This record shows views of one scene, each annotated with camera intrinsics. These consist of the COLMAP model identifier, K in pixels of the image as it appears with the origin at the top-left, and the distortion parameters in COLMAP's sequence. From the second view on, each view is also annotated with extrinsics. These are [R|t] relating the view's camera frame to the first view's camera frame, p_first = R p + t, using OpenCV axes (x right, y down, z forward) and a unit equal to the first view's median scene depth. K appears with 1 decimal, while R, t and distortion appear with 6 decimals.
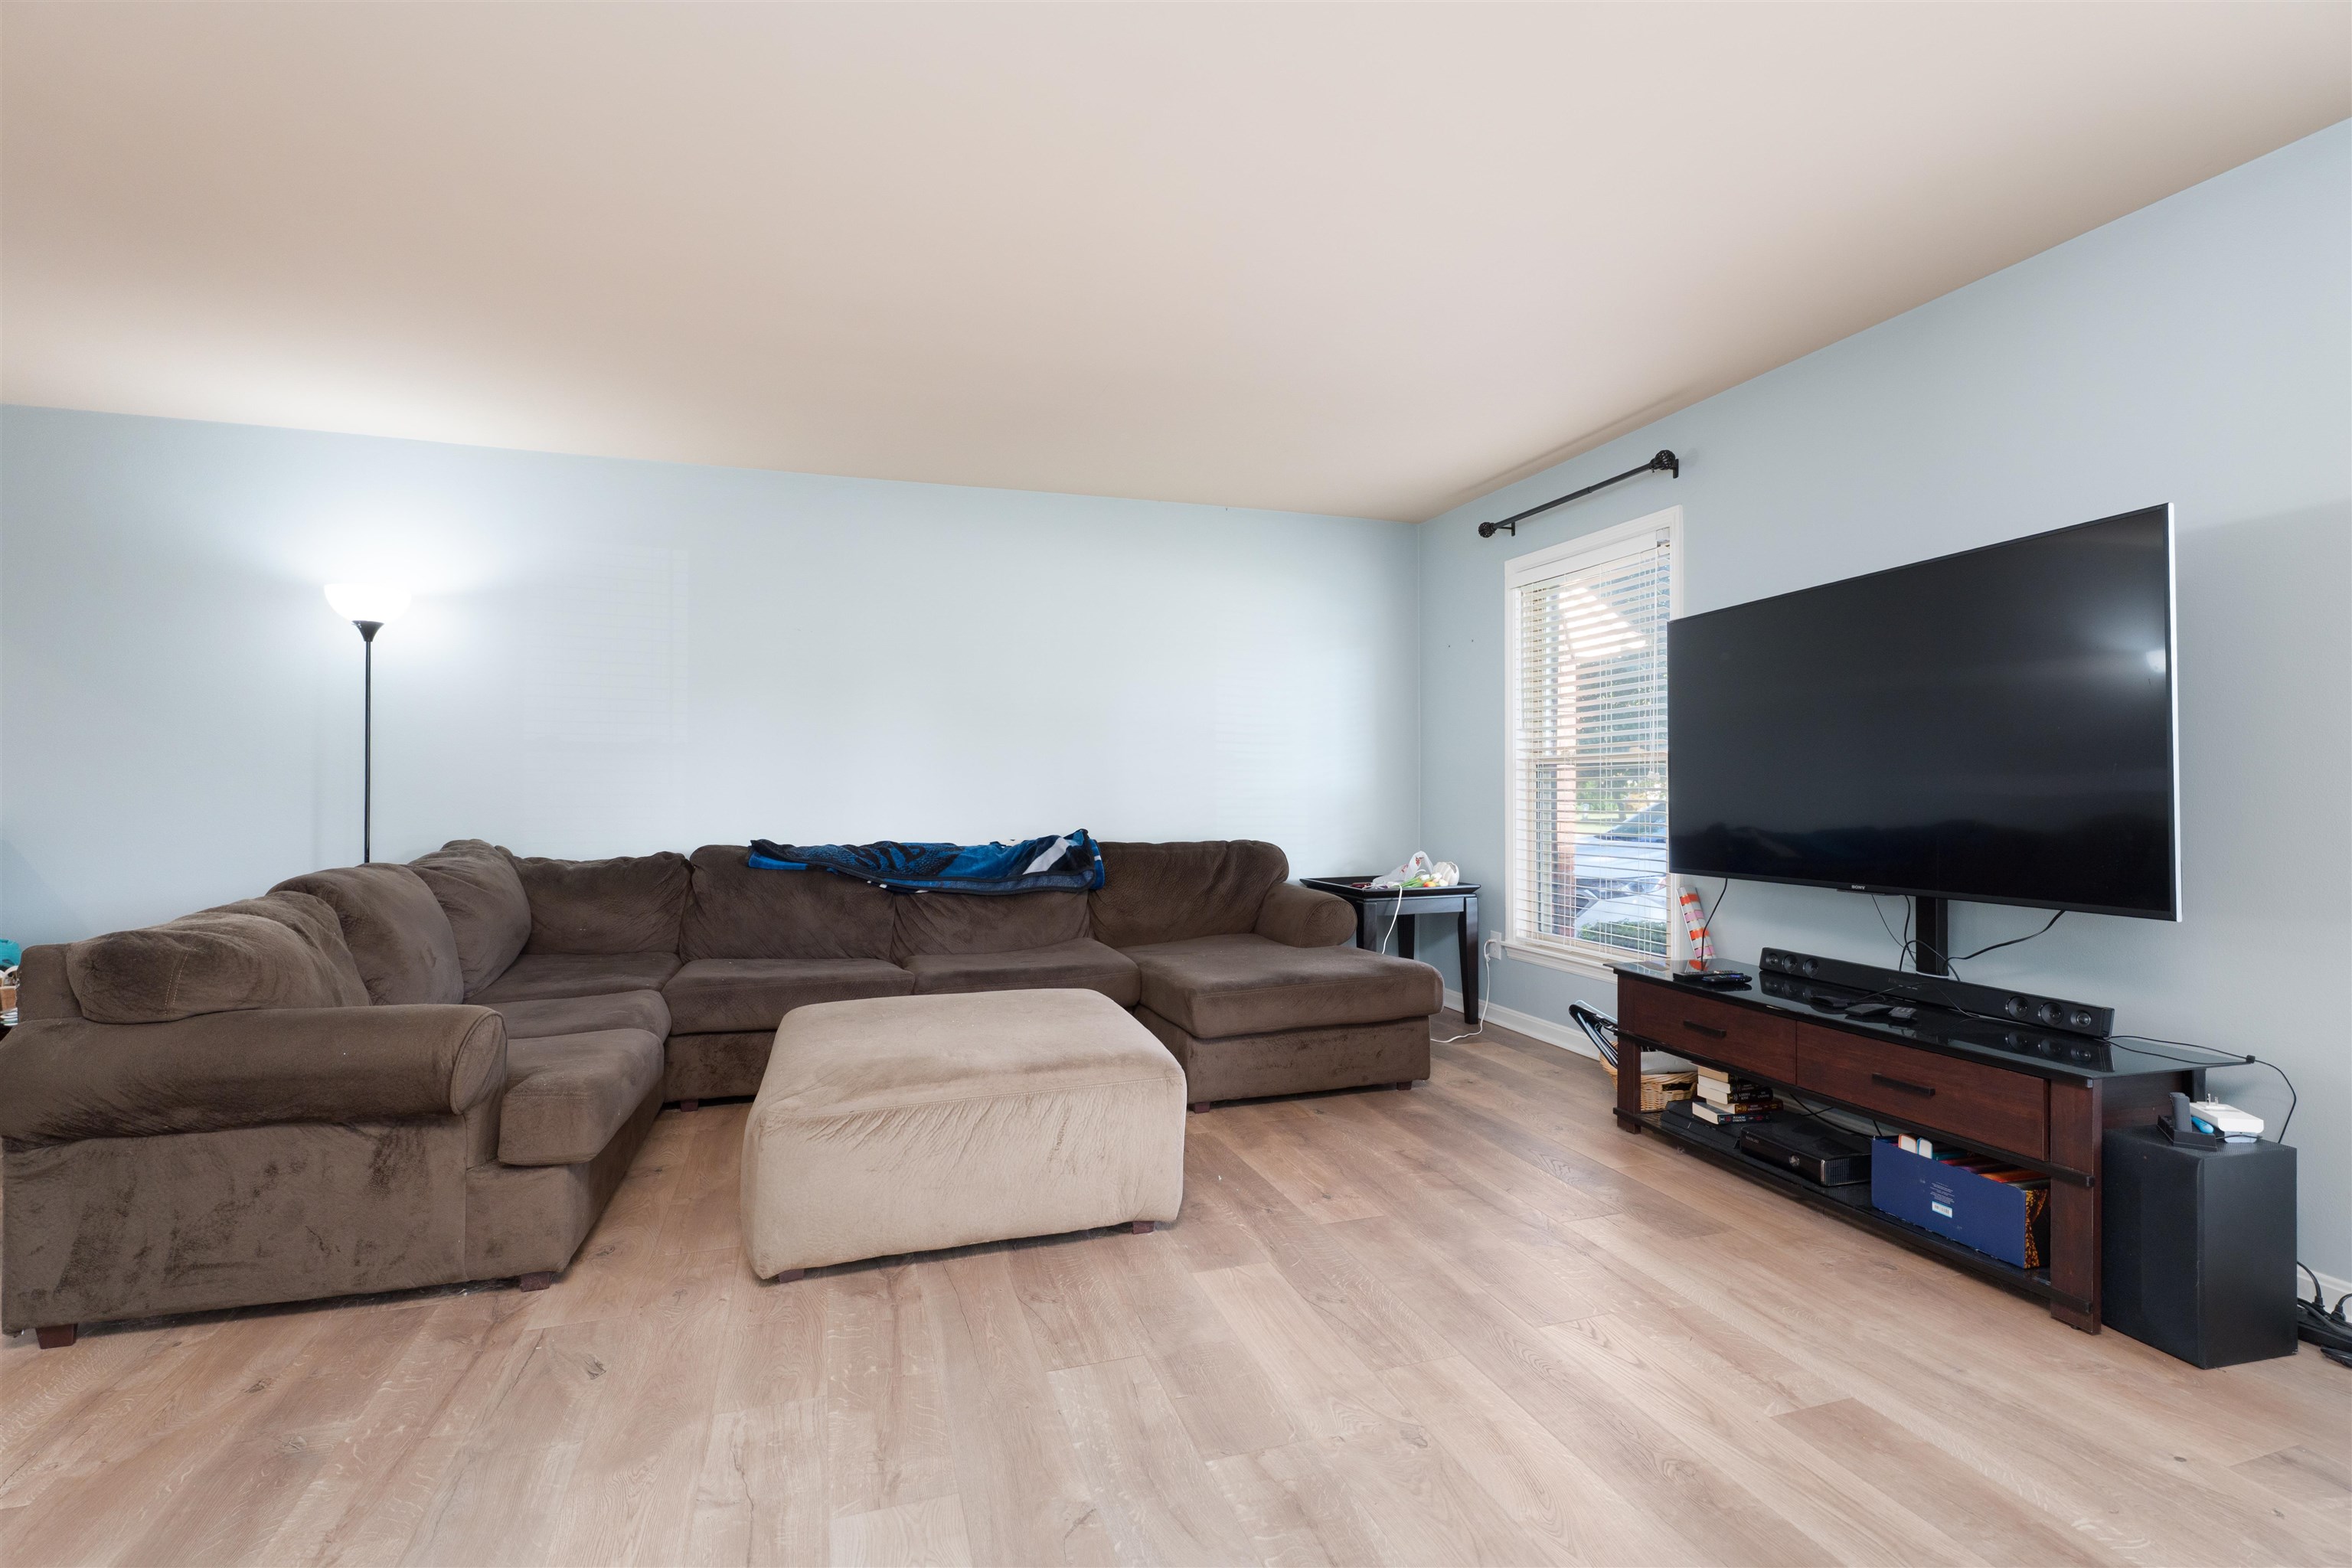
lens RADIAL K [[1063.6, 0, 1171.0], [0, 1063.6, 782.1], [0, 0, 1]] dist [0.002465, 0.000953]
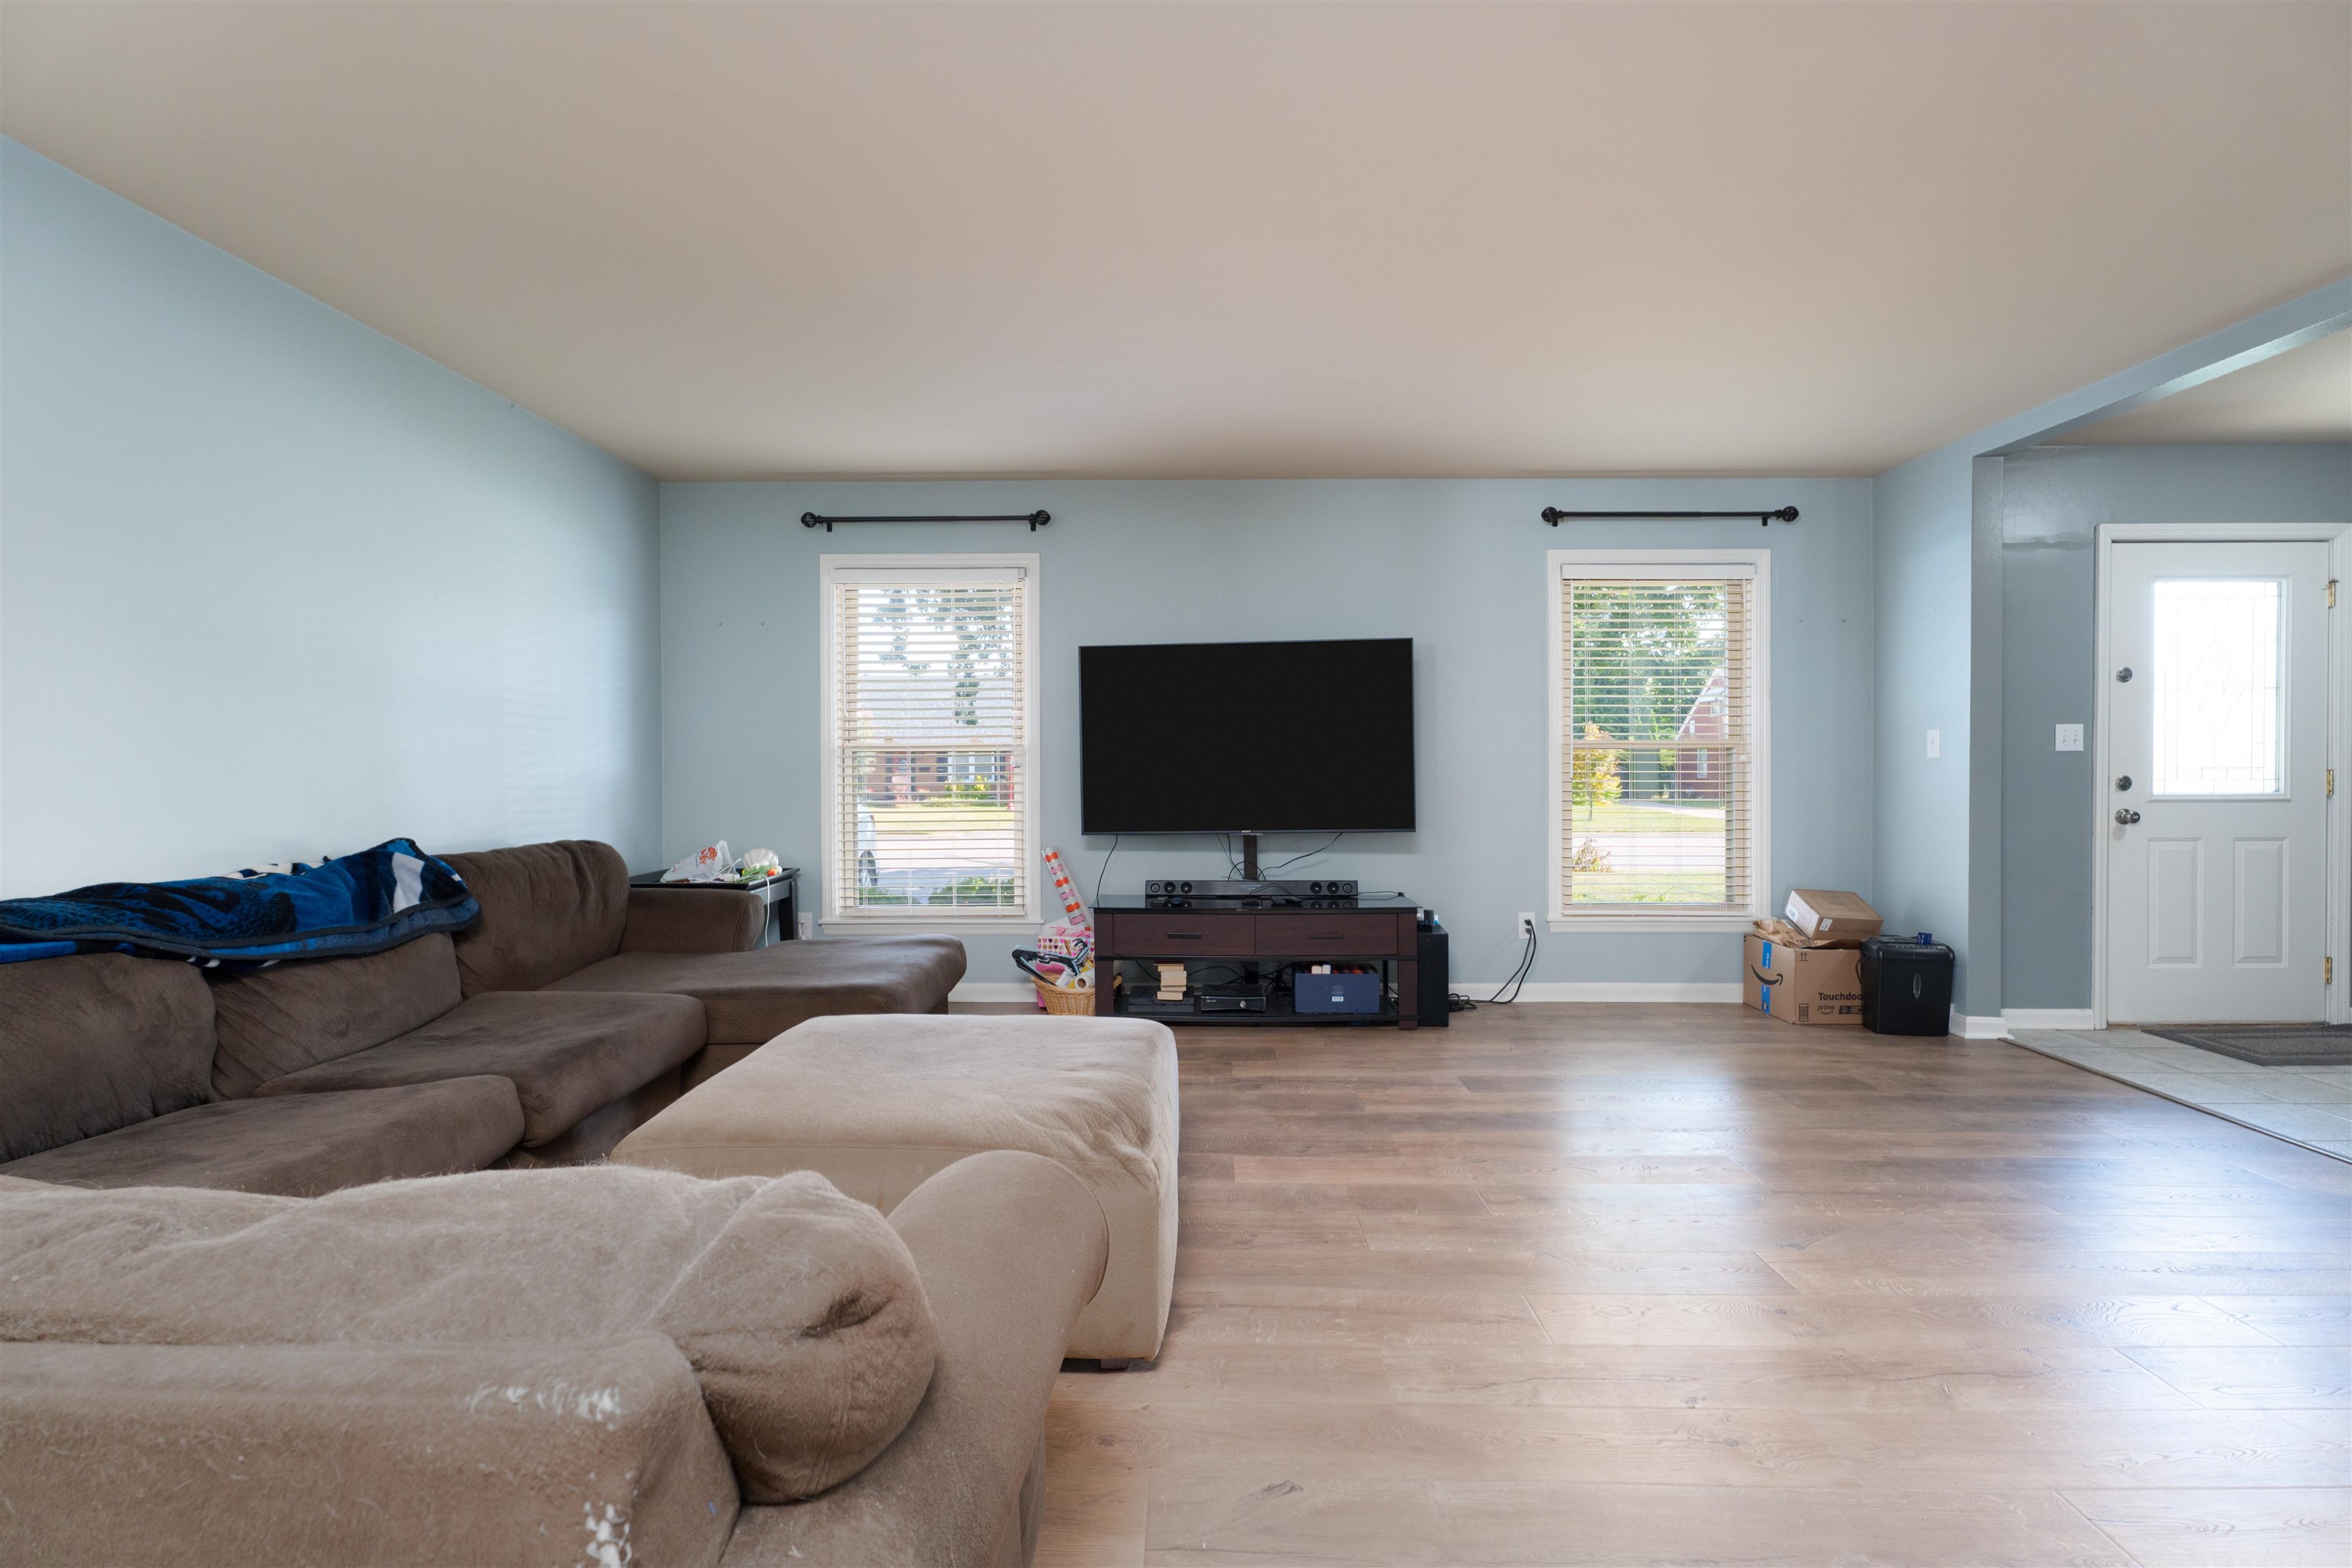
lens RADIAL K [[1063.6, 0, 1171.0], [0, 1063.6, 782.1], [0, 0, 1]] dist [0.002465, 0.000953]
pose [[0.320201, -0.010304, 0.947293, -1.040801], [0.001612, 0.999945, 0.010332, 0.006273], [-0.947348, -0.001782, 0.320200, 0.645675]]
